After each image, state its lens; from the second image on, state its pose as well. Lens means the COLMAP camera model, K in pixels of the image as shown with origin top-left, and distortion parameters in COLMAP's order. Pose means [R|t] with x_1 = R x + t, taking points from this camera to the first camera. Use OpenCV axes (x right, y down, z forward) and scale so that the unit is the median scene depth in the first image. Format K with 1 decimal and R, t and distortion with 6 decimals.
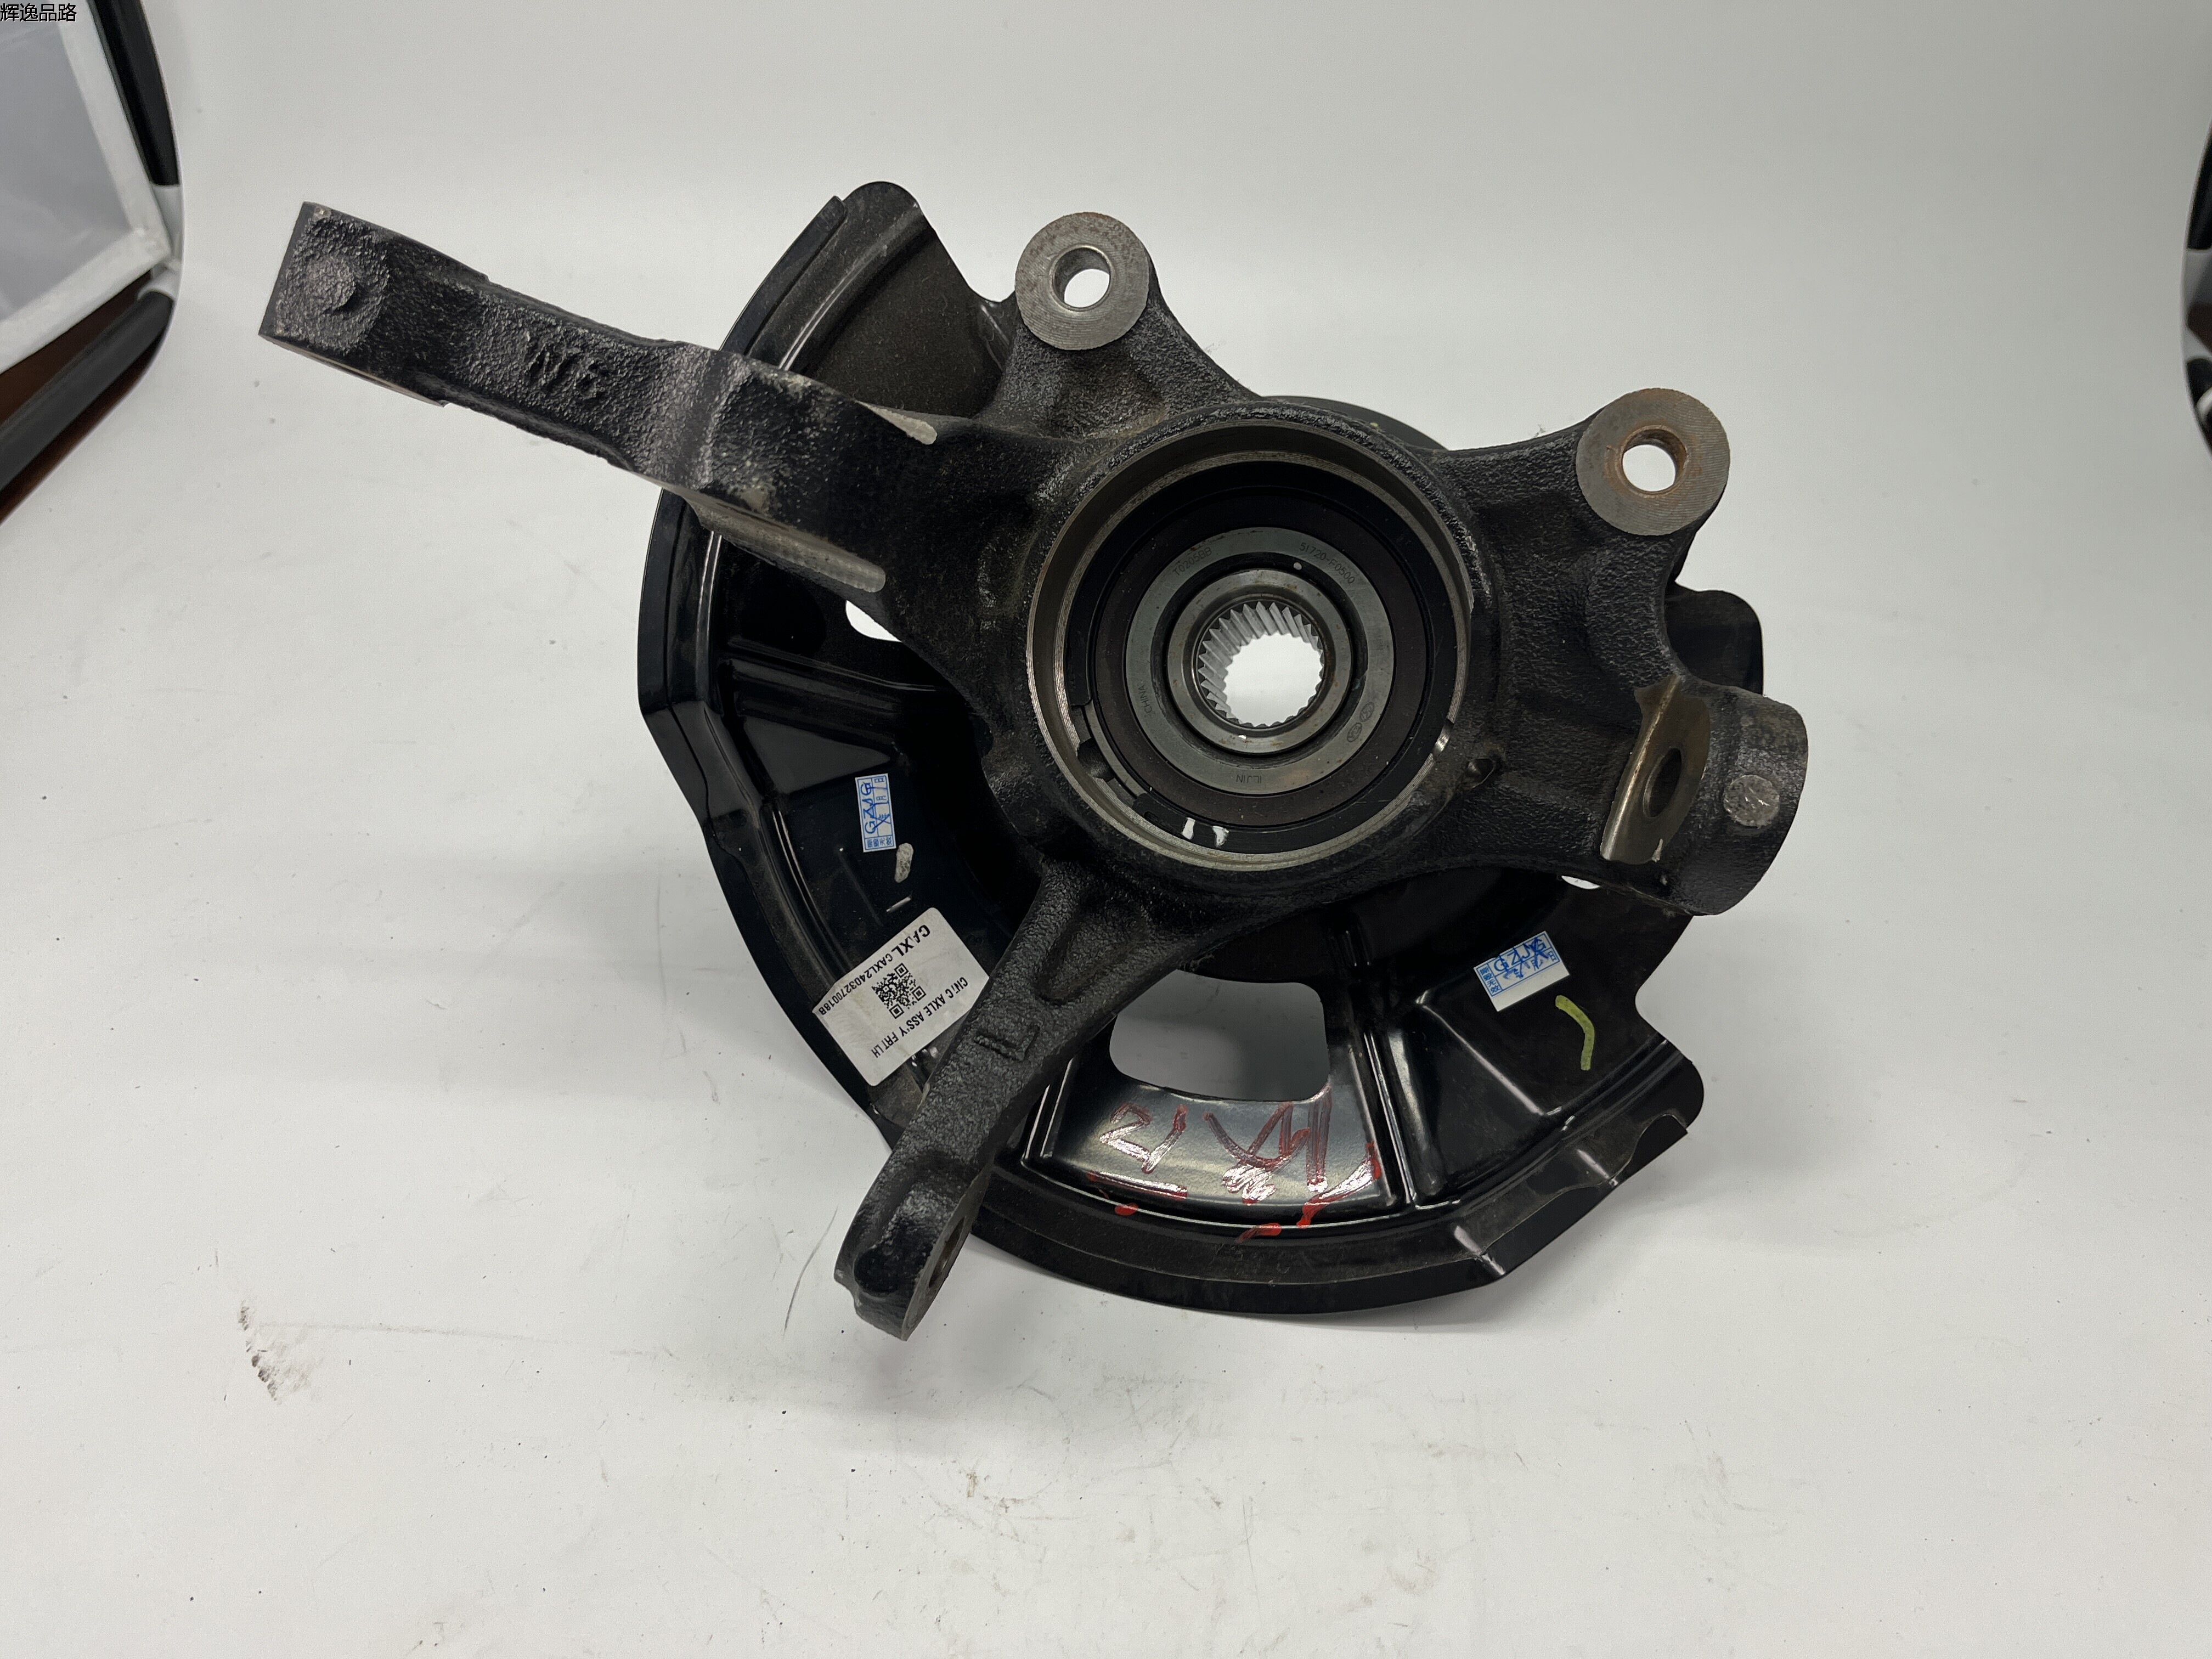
lens RADIAL K [[1681.0, 0, 1119.6], [0, 1681.0, 838.2], [0, 0, 1]] dist [0.018379, 0.002100]
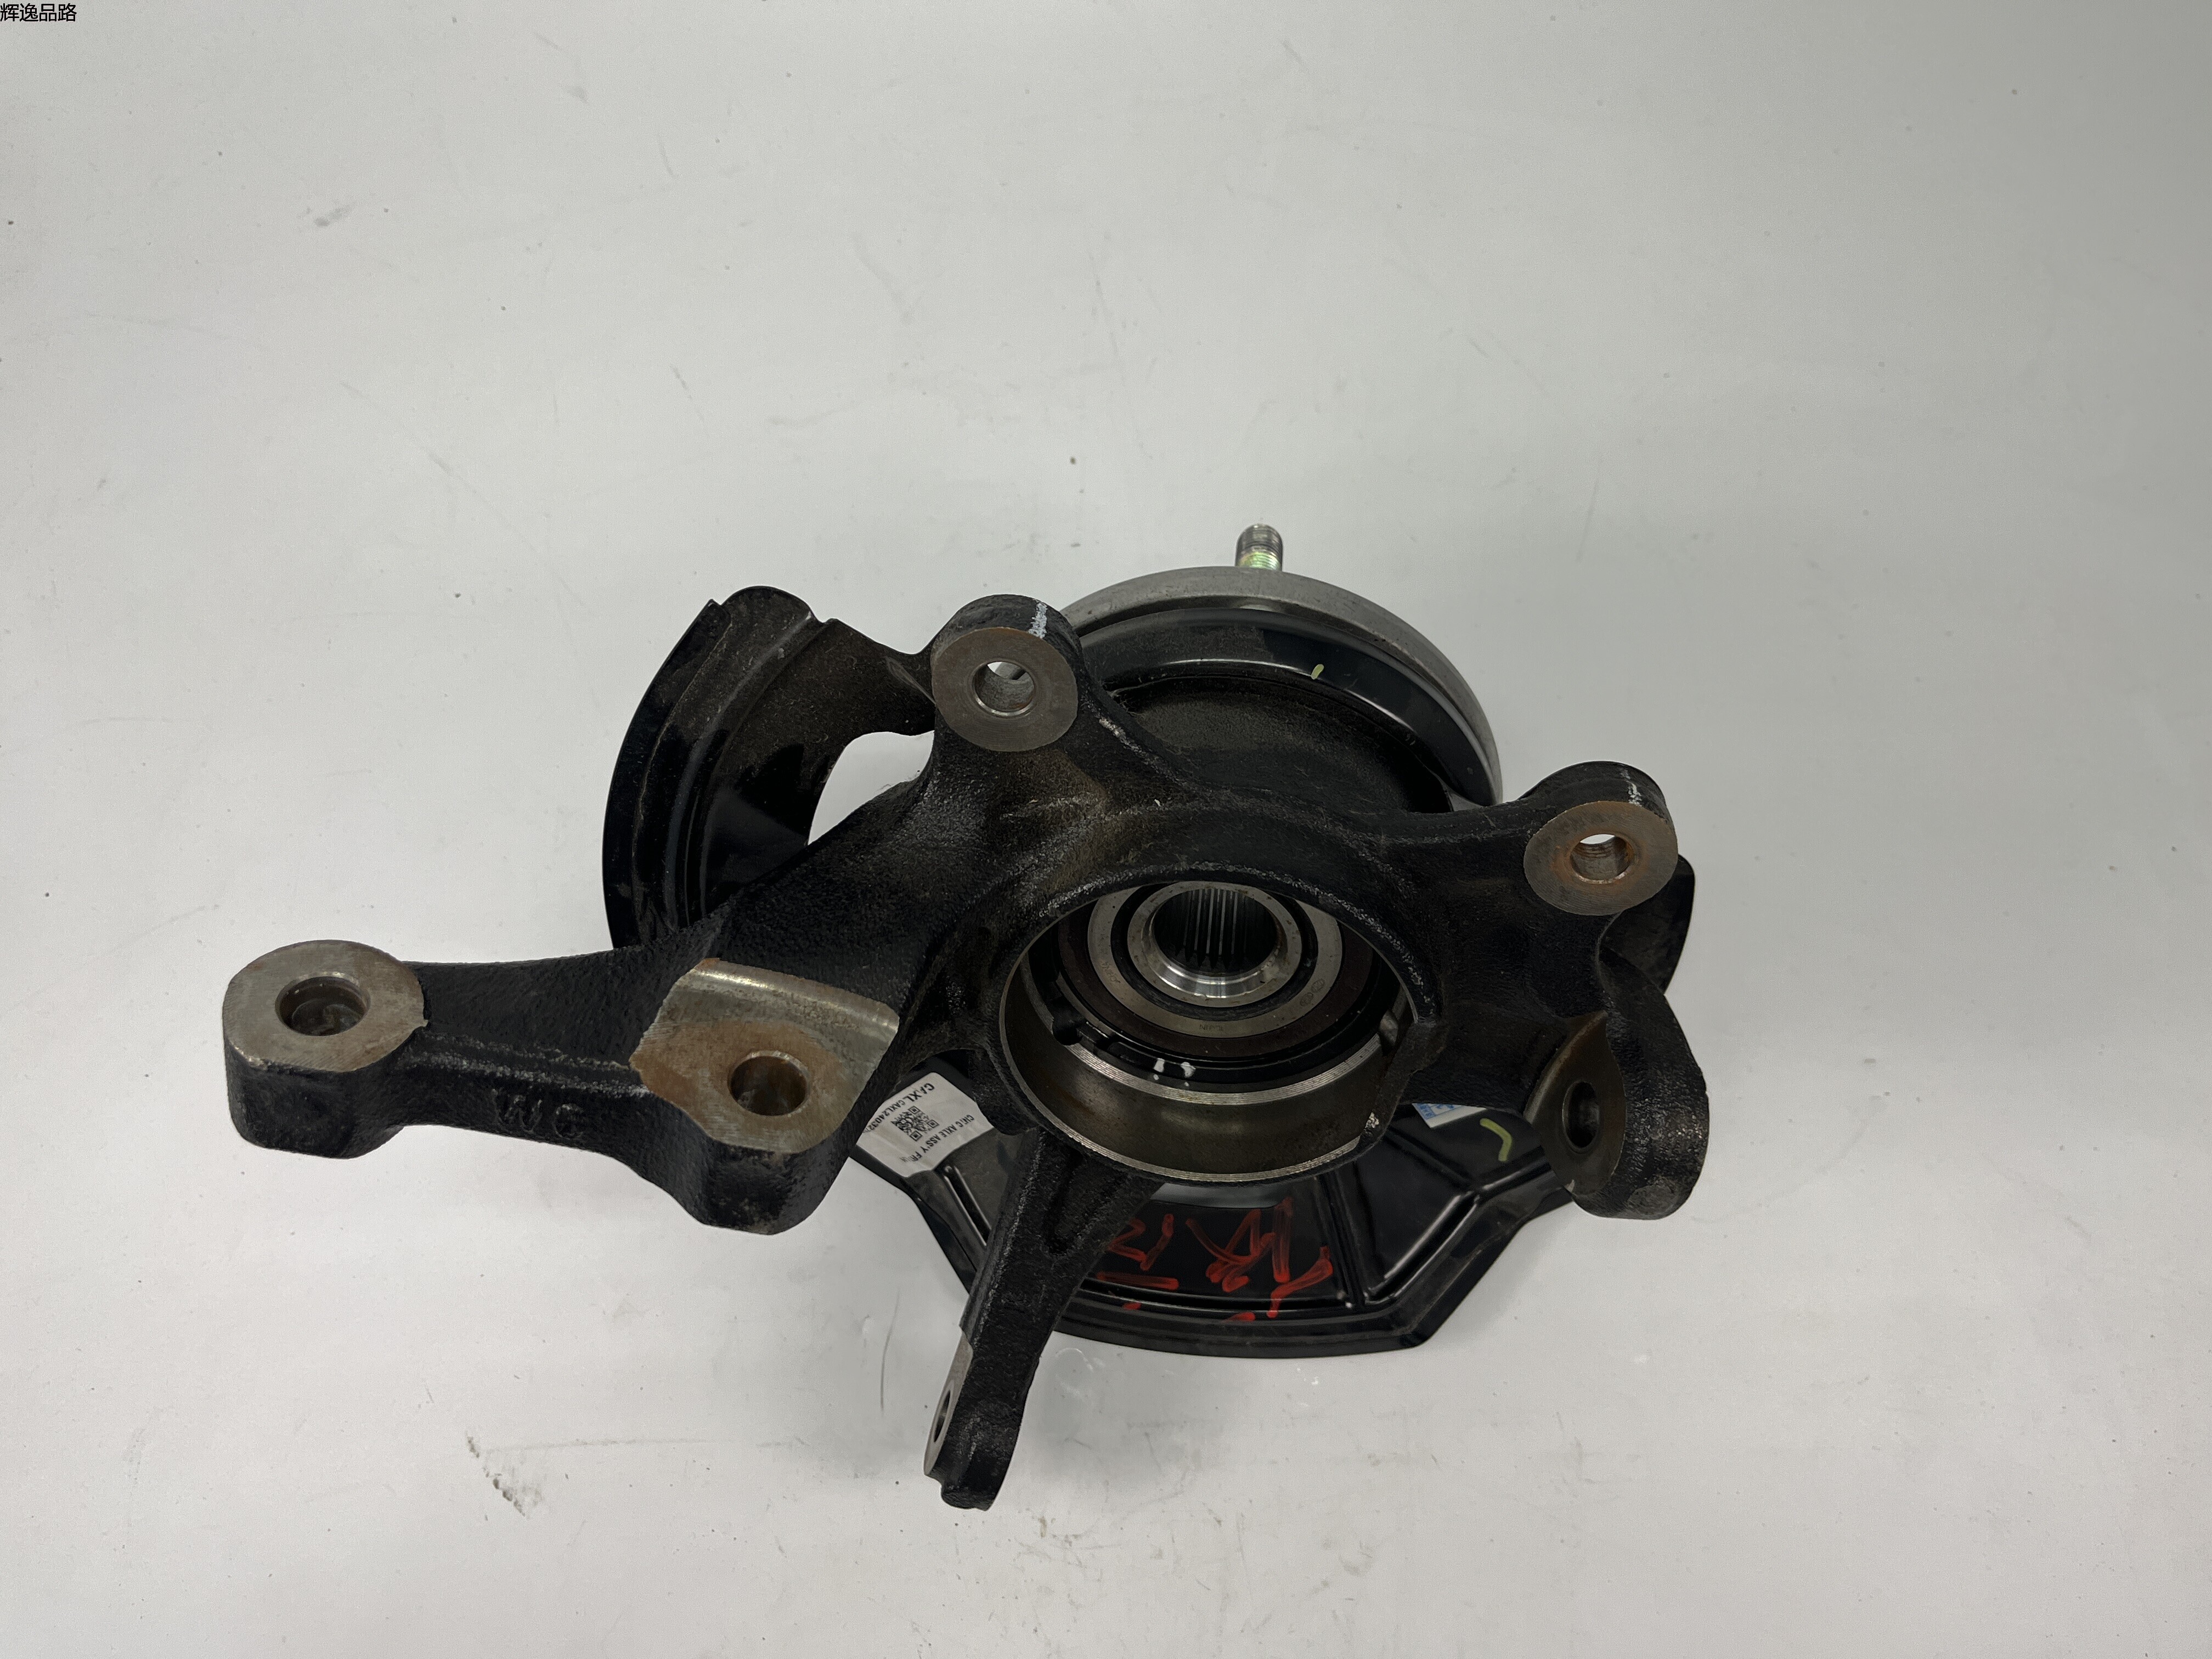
lens RADIAL K [[1684.2, 0, 1106.0], [0, 1684.2, 829.5], [0, 0, 1]] dist [0.015824, 0.003320]
pose [[0.994647, -0.102804, -0.010435, 0.034909], [0.087397, 0.783082, 0.615747, -0.842388], [-0.055129, -0.613363, 0.787875, 0.225976]]
